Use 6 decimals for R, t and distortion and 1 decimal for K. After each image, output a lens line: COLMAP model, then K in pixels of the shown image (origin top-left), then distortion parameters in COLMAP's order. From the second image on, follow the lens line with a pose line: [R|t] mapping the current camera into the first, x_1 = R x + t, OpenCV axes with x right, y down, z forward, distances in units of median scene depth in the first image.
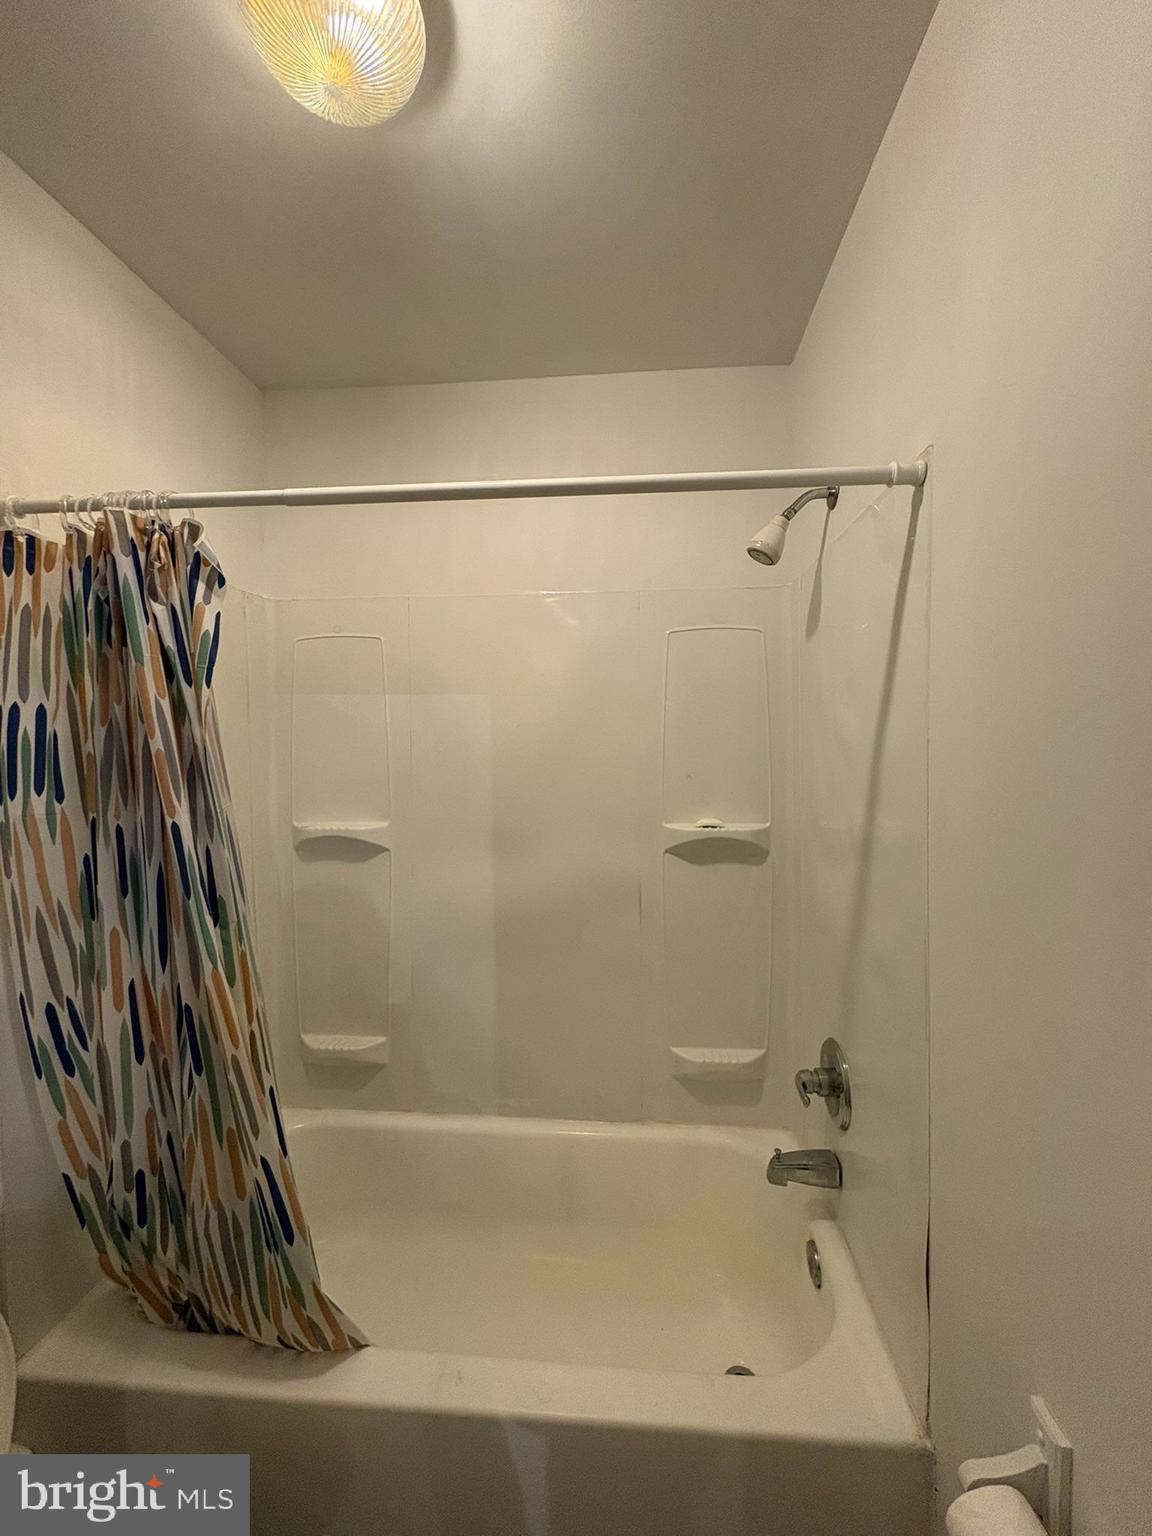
lens RADIAL K [[609.1, 0, 581.3], [0, 609.1, 765.5], [0, 0, 1]] dist [0.000901, 0.000002]
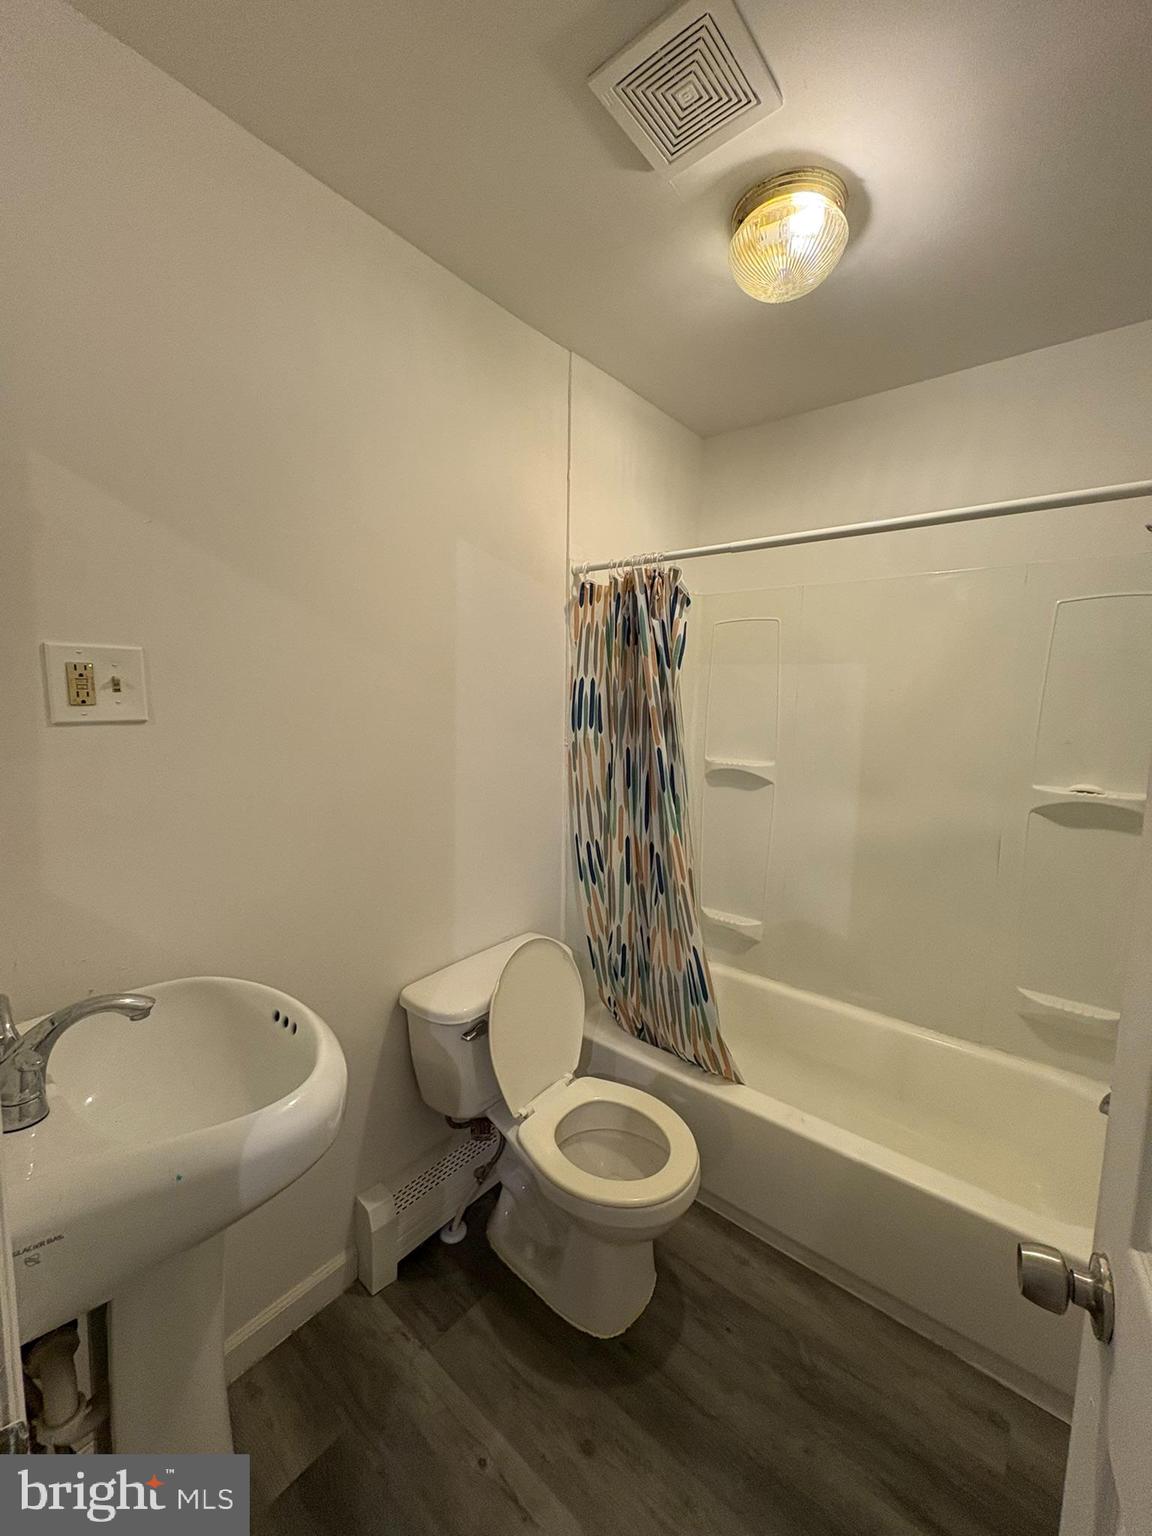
lens RADIAL K [[609.1, 0, 581.3], [0, 609.1, 765.5], [0, 0, 1]] dist [0.000901, 0.000002]
pose [[0.827869, 0.085448, -0.554375, 0.113528], [-0.041378, 0.994939, 0.091562, -0.006227], [0.559394, -0.052862, 0.827215, -0.536895]]
